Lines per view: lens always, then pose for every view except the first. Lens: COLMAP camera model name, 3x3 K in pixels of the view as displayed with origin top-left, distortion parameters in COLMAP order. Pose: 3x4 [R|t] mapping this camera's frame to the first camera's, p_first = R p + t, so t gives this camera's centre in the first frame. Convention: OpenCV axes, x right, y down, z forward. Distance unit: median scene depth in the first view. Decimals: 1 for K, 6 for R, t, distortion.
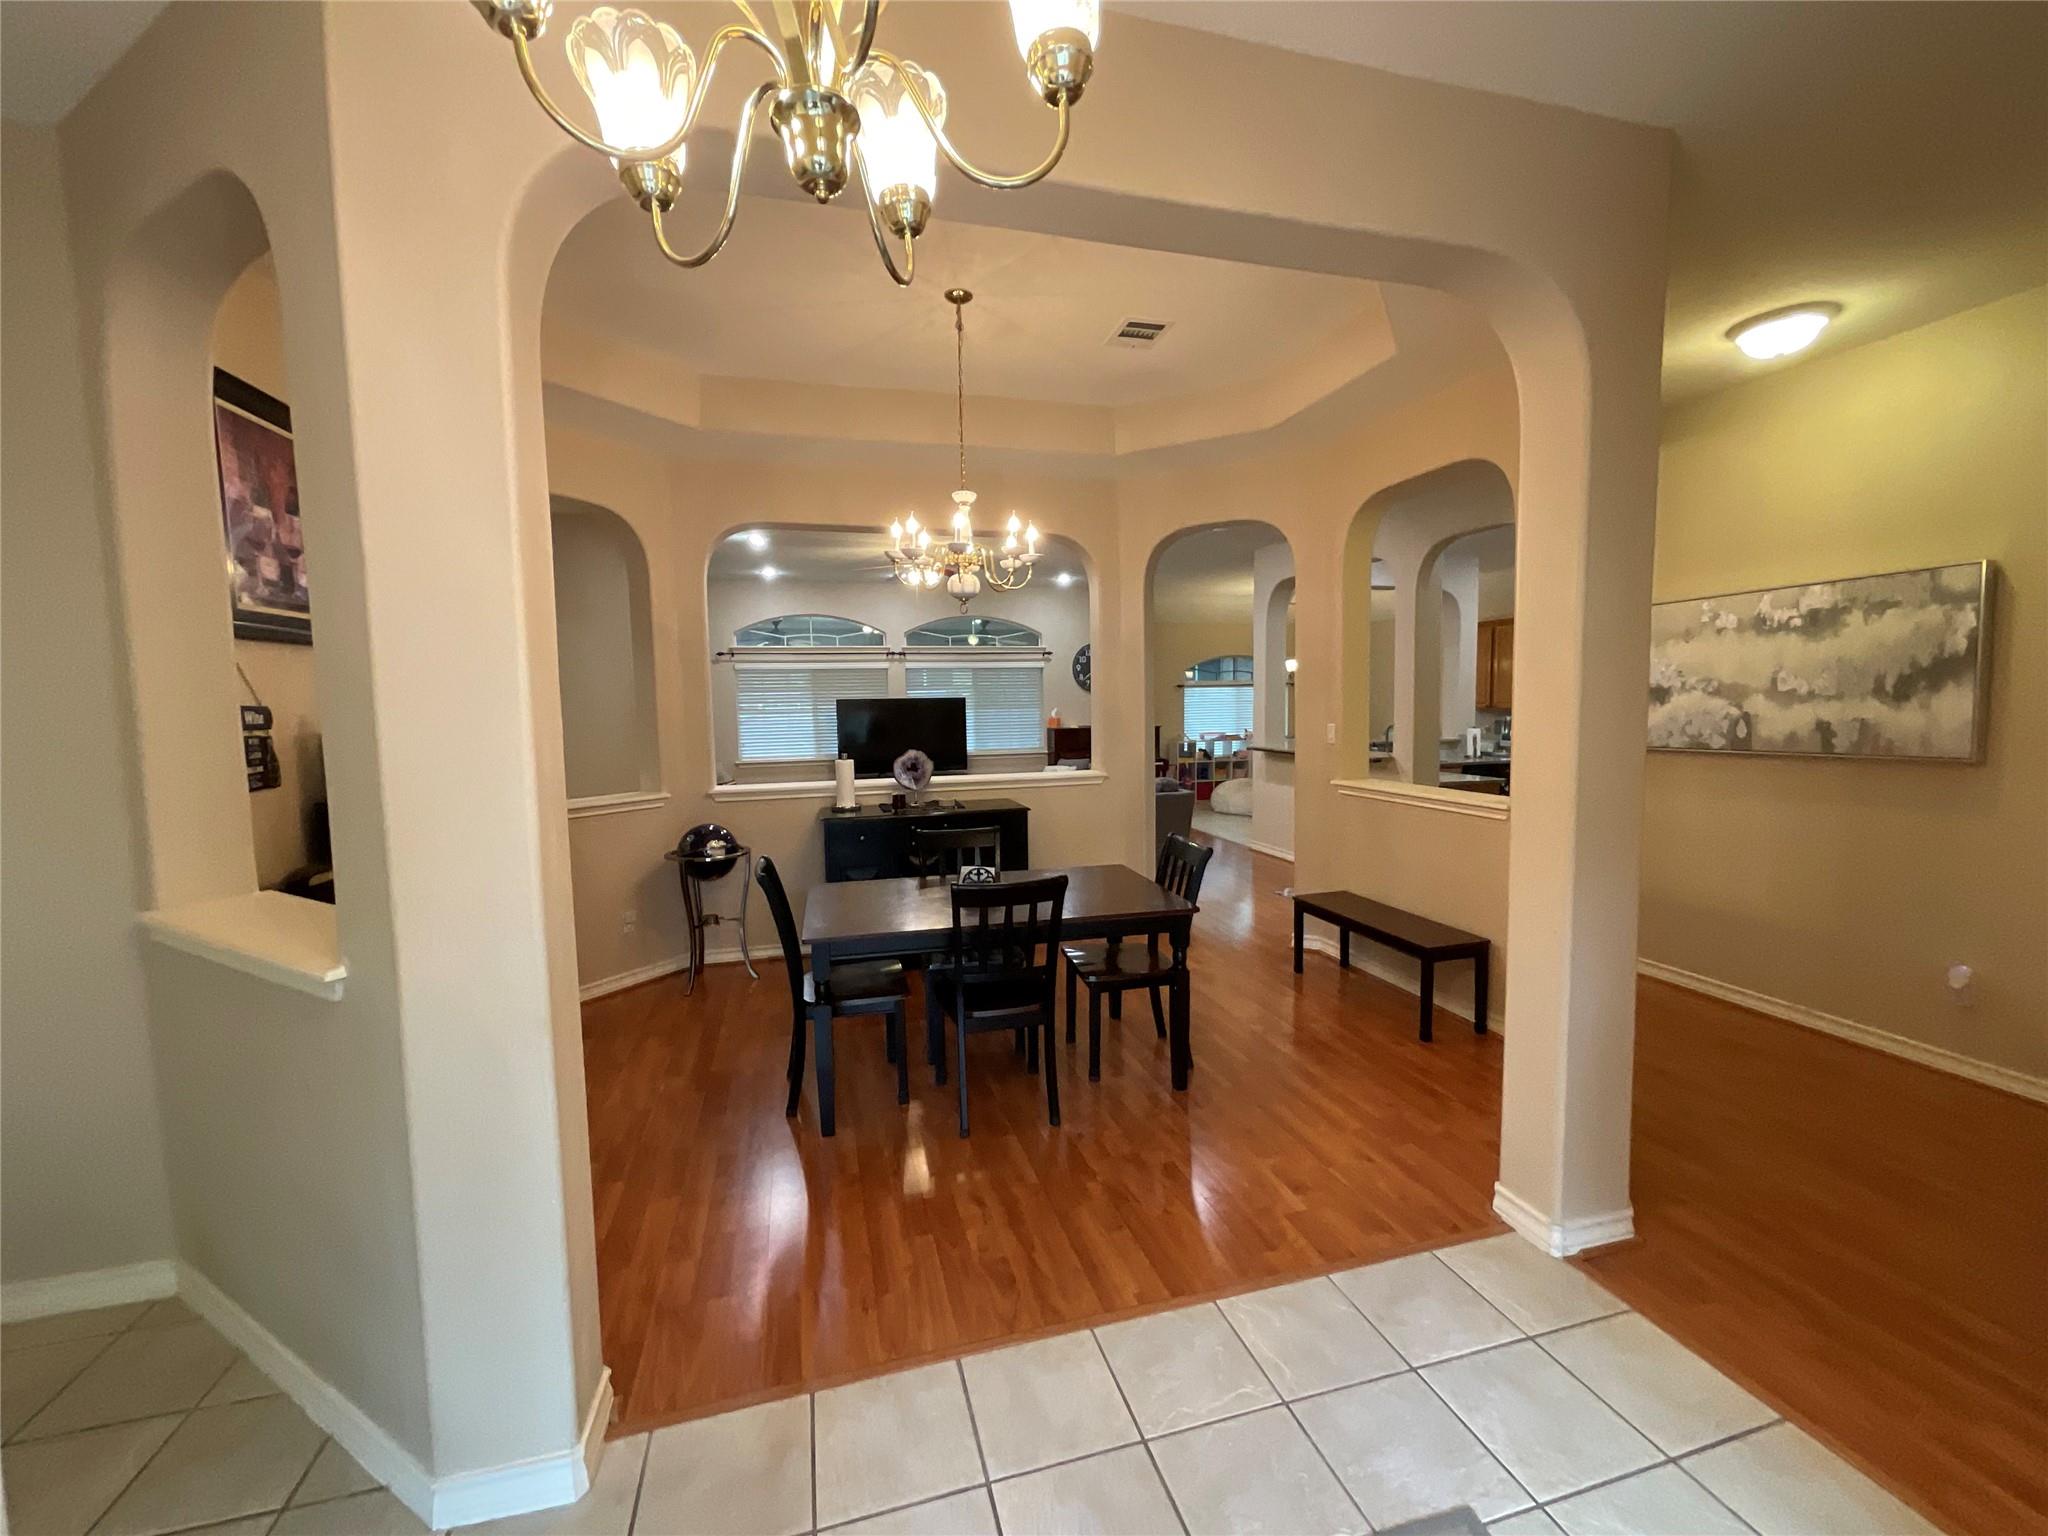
lens RADIAL K [[827.9, 0, 1031.0], [0, 827.9, 762.0], [0, 0, 1]] dist [-0.003411, 0.000200]
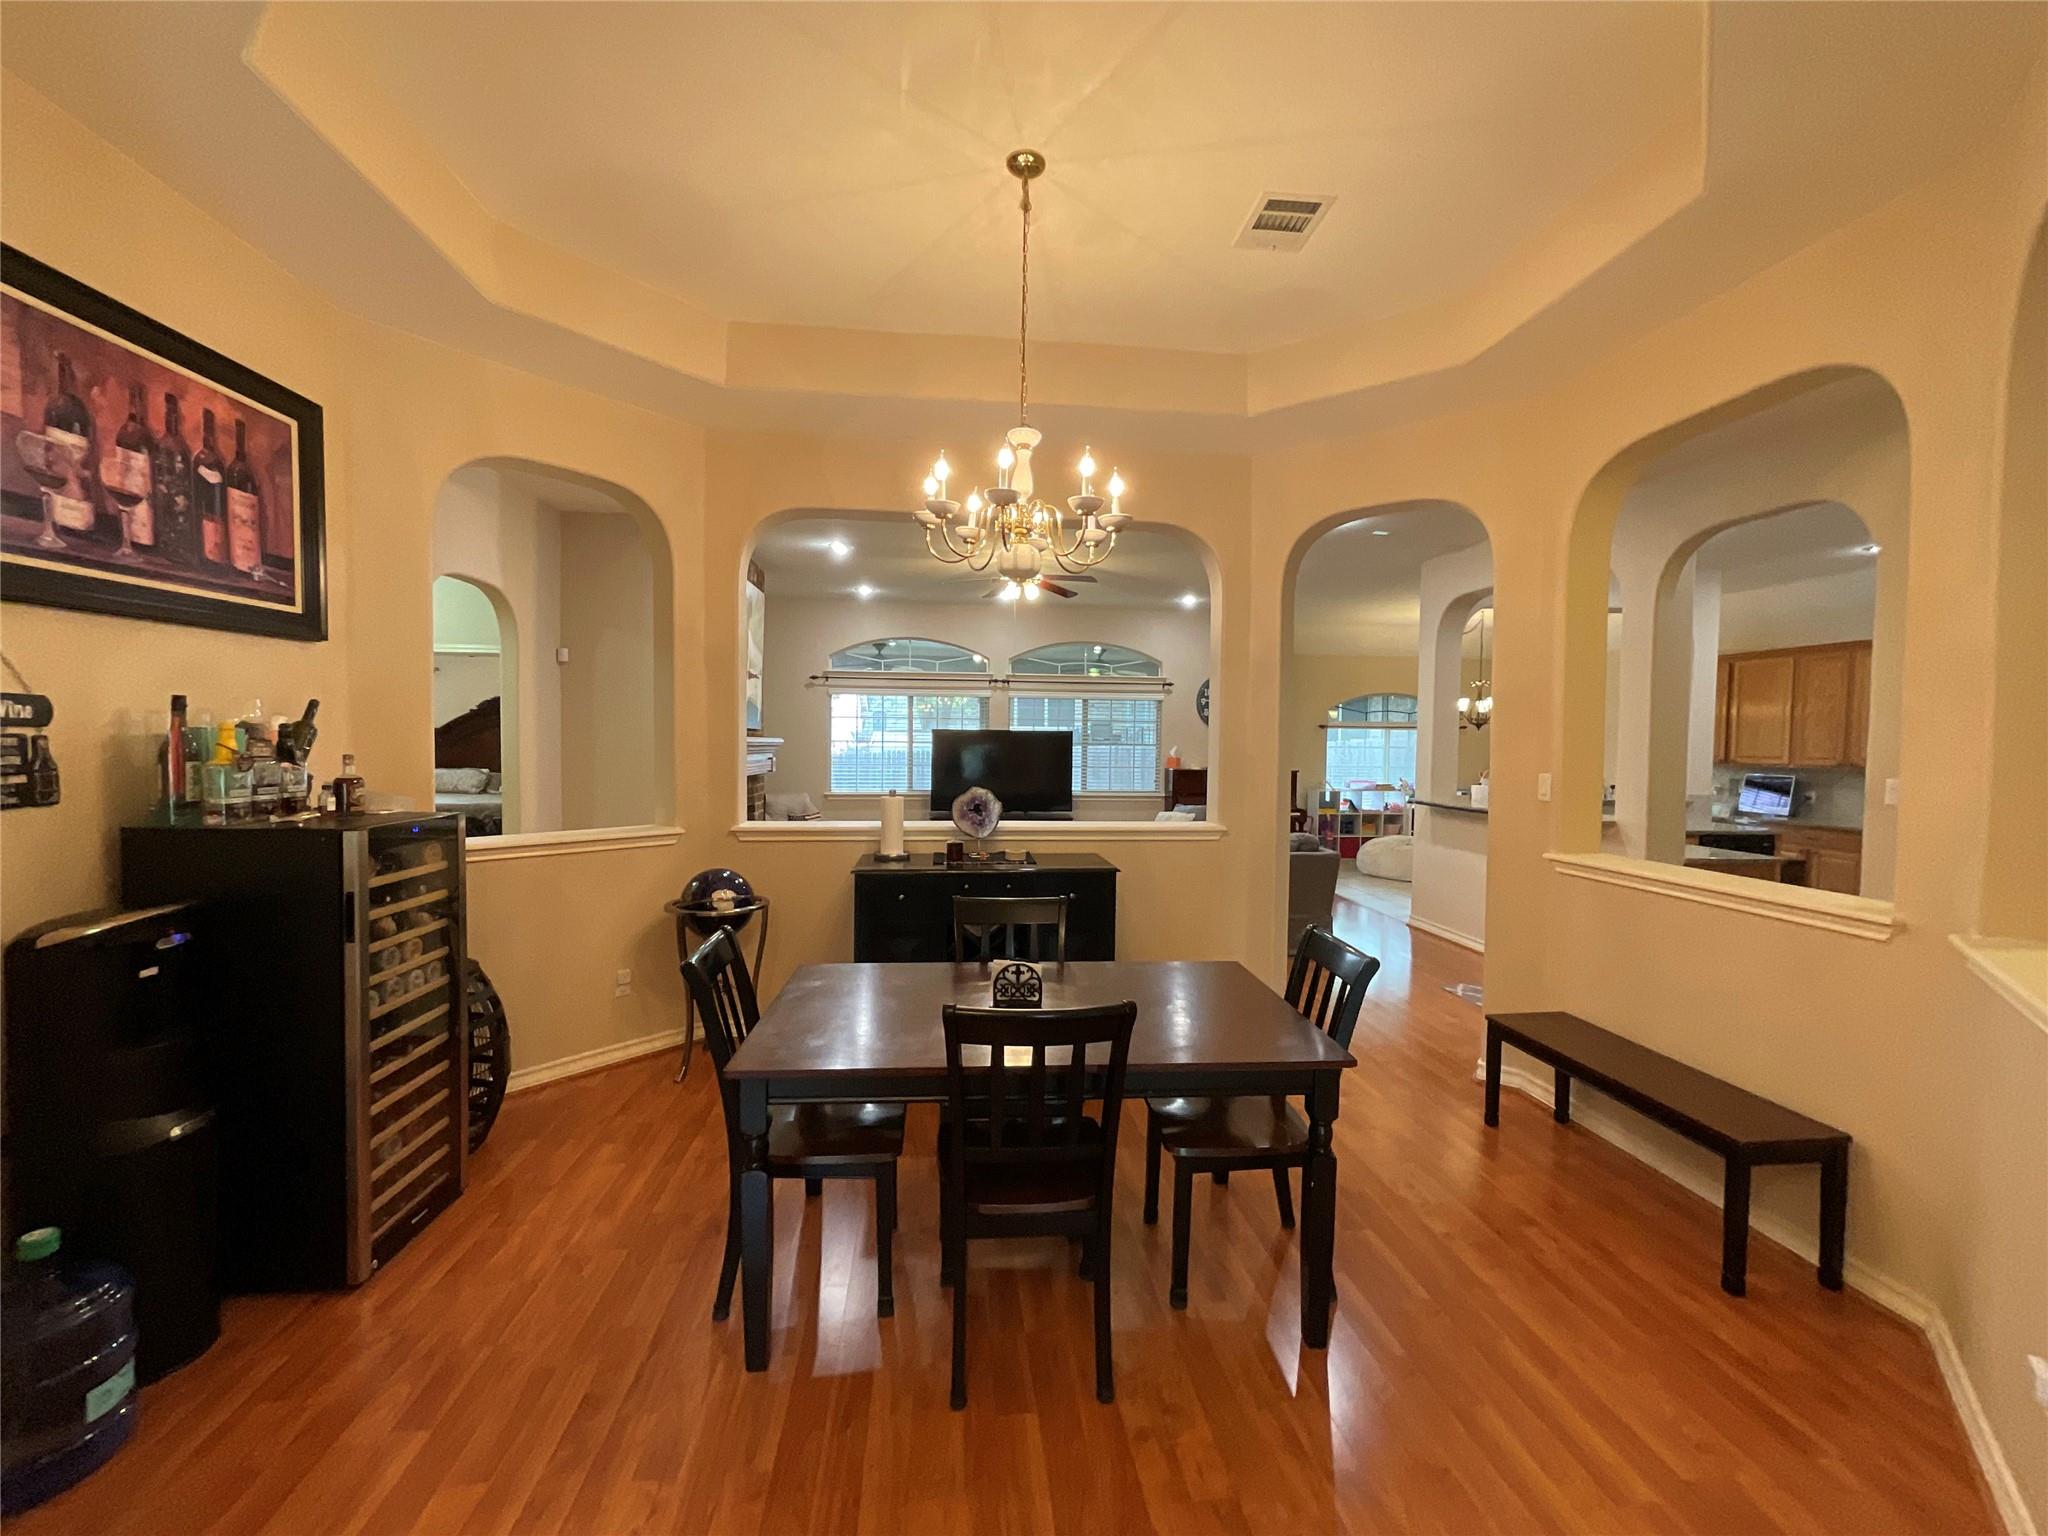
lens RADIAL K [[827.9, 0, 1028.9], [0, 827.9, 764.4], [0, 0, 1]] dist [-0.003411, 0.000200]
pose [[0.986893, 0.033429, -0.157877, 0.046352], [-0.040463, 0.998316, -0.041556, -0.007869], [0.156222, 0.047400, 0.986584, 0.306865]]
